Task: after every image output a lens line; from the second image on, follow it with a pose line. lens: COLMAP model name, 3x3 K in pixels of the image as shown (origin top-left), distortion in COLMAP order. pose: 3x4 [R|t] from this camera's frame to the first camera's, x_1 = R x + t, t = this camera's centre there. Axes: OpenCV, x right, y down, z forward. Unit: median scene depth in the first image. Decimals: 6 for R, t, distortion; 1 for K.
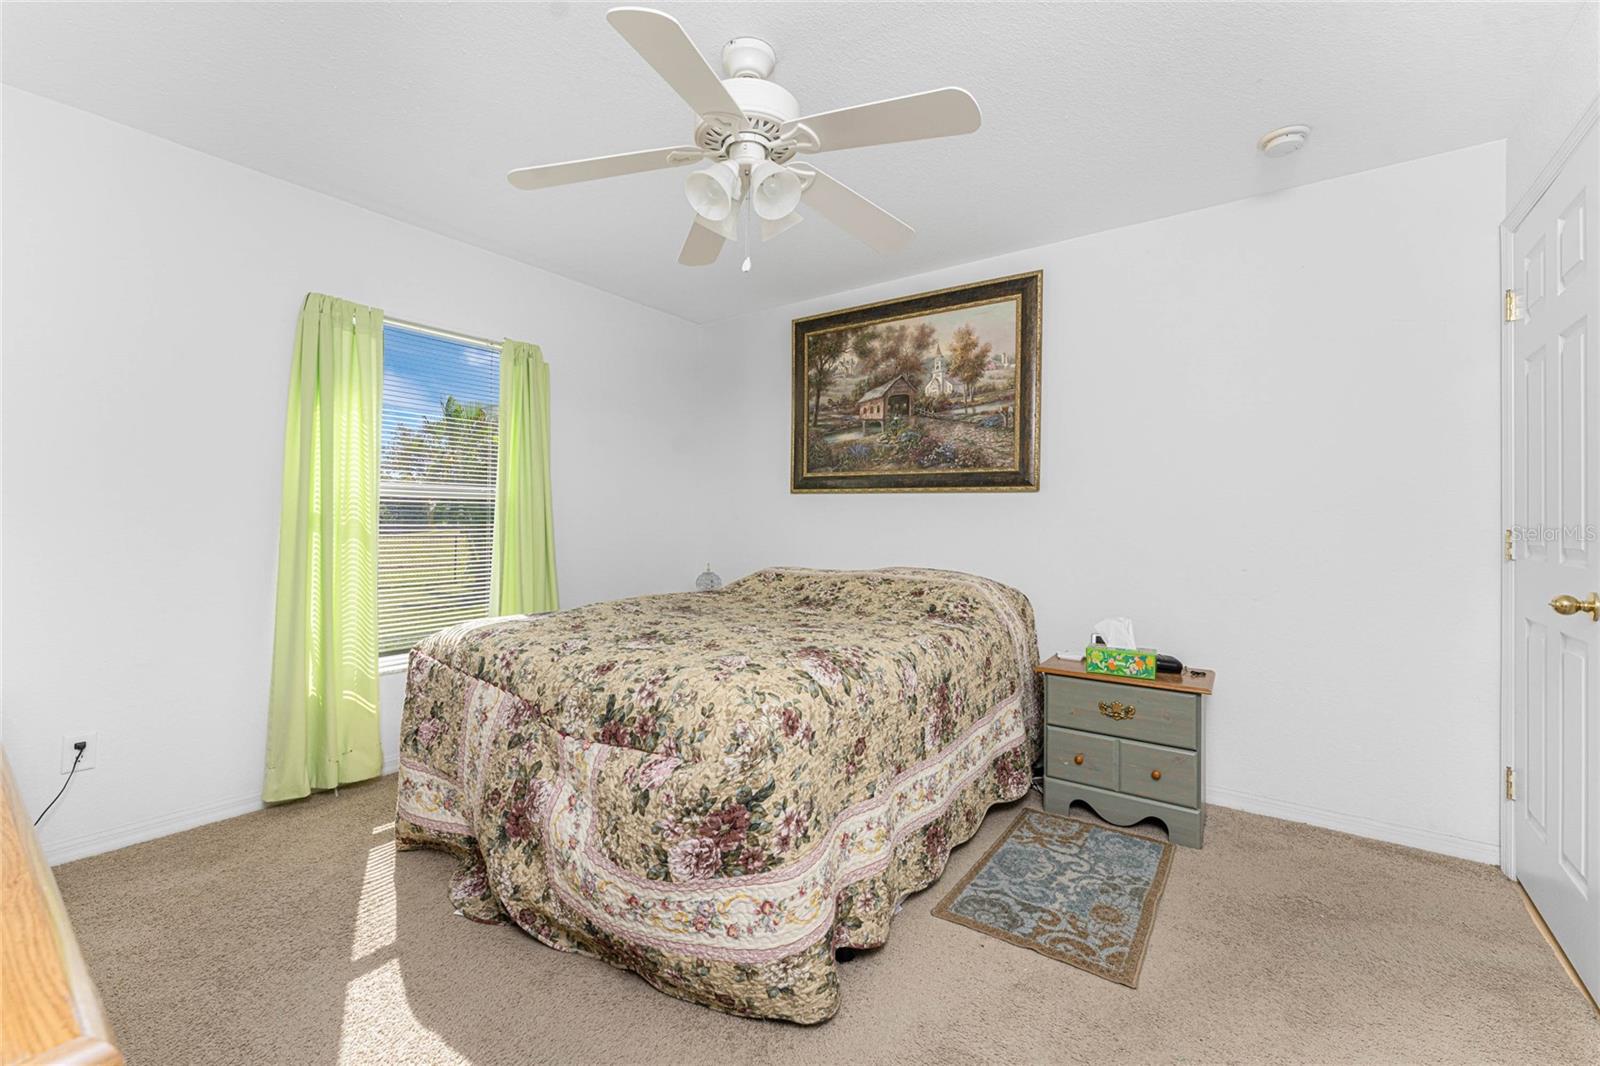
lens RADIAL K [[662.6, 0, 800.9], [0, 662.6, 516.3], [0, 0, 1]] dist [0.000273, -0.000031]
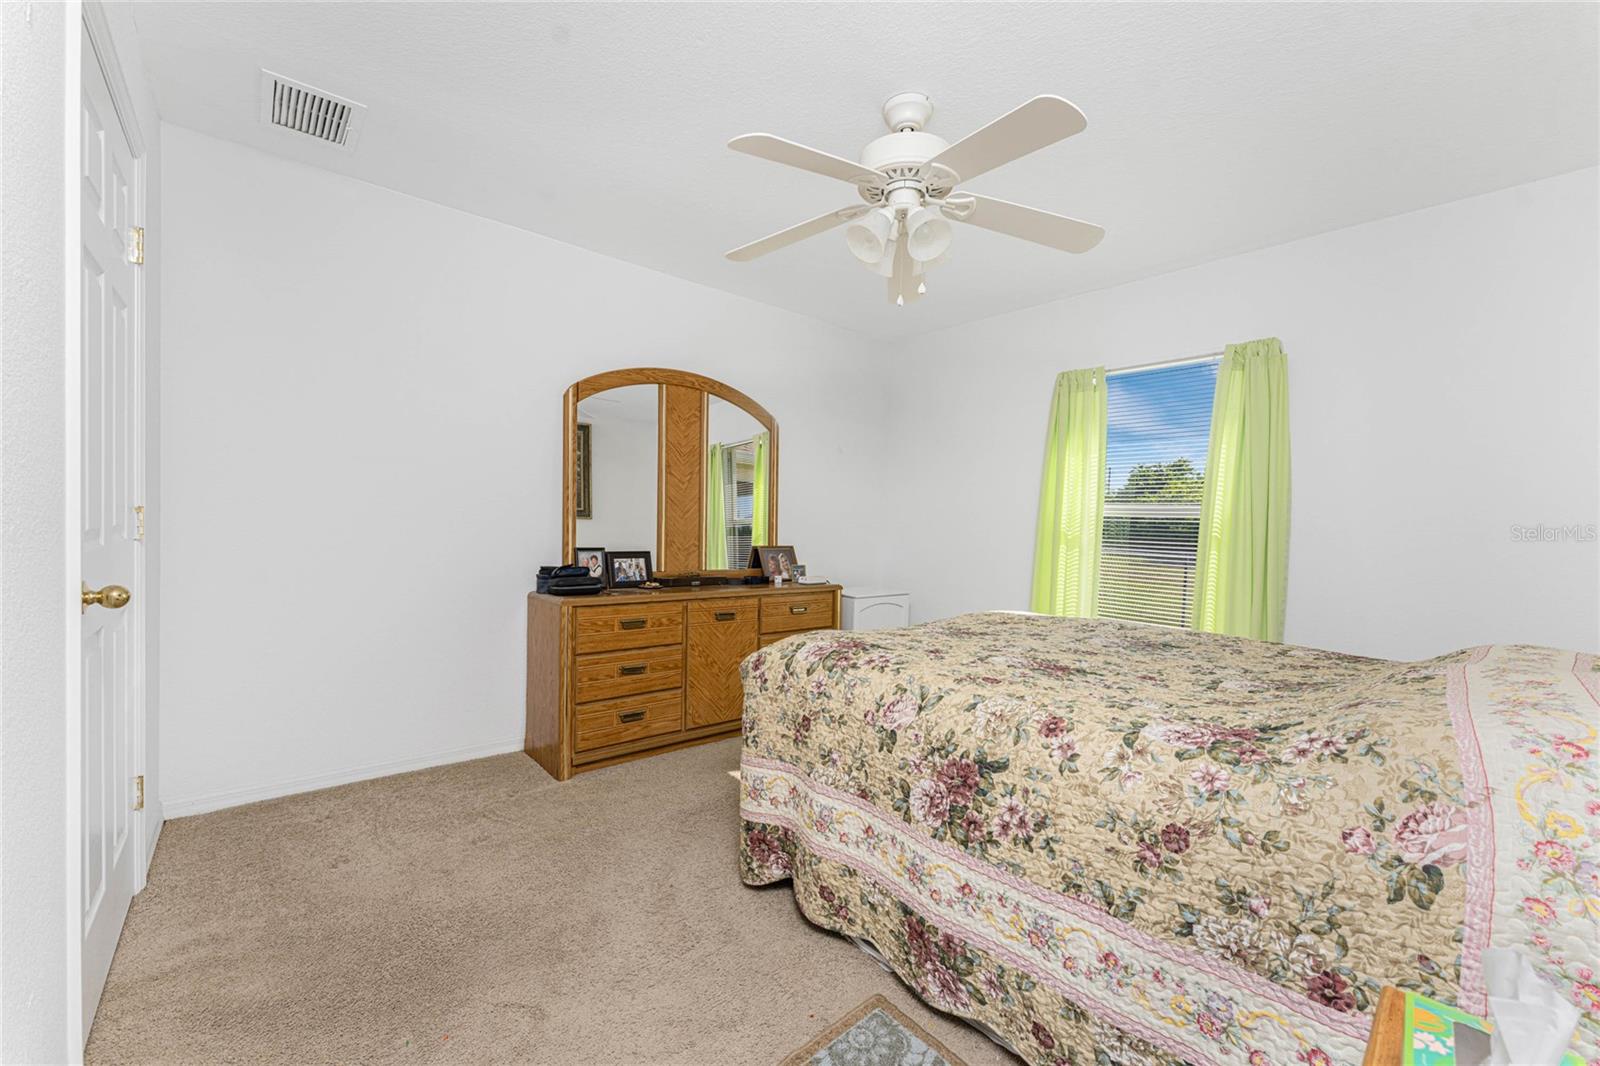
lens RADIAL K [[651.1, 0, 785.9], [0, 651.1, 540.3], [0, 0, 1]] dist [-0.001366, -0.000390]
pose [[-0.256660, 0.011114, -0.966438, 1.029961], [-0.028820, 0.999401, 0.019146, 0.013420], [0.966072, 0.032767, -0.256186, 1.095456]]
